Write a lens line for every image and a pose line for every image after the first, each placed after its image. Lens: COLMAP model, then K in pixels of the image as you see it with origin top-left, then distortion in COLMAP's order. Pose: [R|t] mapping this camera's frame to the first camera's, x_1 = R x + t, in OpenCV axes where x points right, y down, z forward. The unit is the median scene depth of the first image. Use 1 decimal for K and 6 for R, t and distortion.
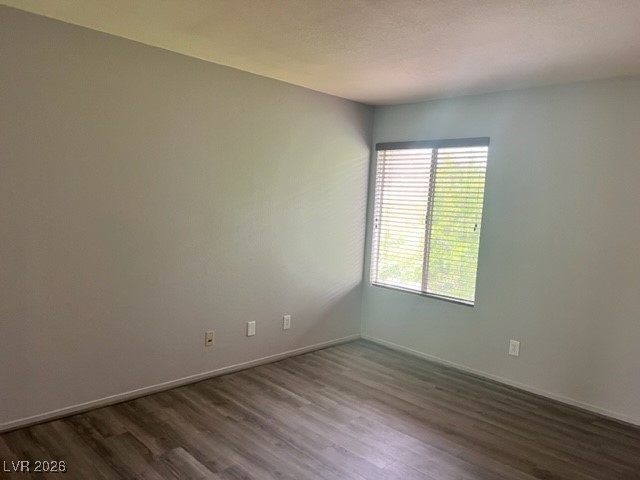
lens RADIAL K [[480.5, 0, 321.2], [0, 480.5, 240.4], [0, 0, 1]] dist [0.072779, -0.083665]
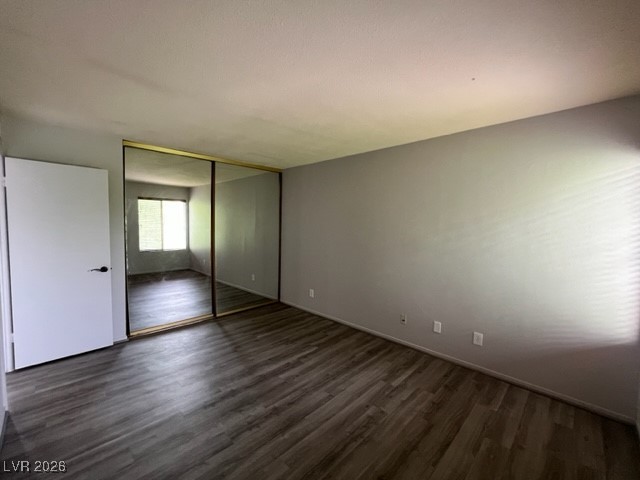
lens RADIAL K [[258.8, 0, 317.9], [0, 258.8, 239.2], [0, 0, 1]] dist [0.001073, 0.000344]
pose [[0.026873, -0.006088, -0.999620, 0.659895], [-0.107478, 0.994167, -0.008944, -0.018063], [0.993844, 0.107677, 0.026061, 0.749762]]
